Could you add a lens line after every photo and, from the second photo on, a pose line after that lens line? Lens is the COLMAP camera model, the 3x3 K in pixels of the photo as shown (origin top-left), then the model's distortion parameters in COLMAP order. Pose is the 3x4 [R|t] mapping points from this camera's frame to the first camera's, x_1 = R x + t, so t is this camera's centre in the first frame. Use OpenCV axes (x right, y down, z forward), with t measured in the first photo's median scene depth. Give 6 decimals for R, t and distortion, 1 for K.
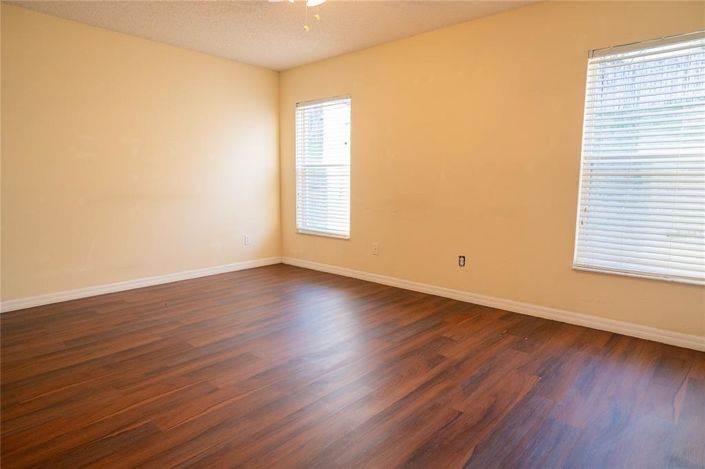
lens RADIAL K [[421.8, 0, 352.5], [0, 421.8, 234.5], [0, 0, 1]] dist [-0.003899, -0.002394]
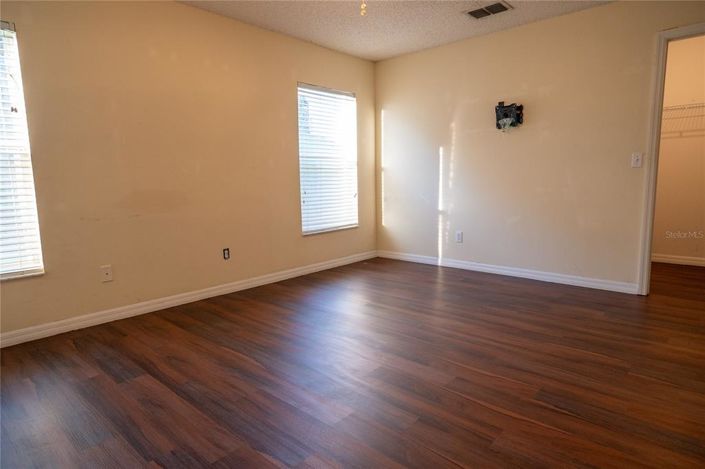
lens RADIAL K [[425.9, 0, 353.5], [0, 425.9, 216.2], [0, 0, 1]] dist [0.038524, -0.000110]
pose [[0.009310, -0.107416, 0.994171, -1.010146], [0.140282, 0.984522, 0.105060, -0.122003], [-0.990068, 0.138487, 0.024235, 0.906928]]
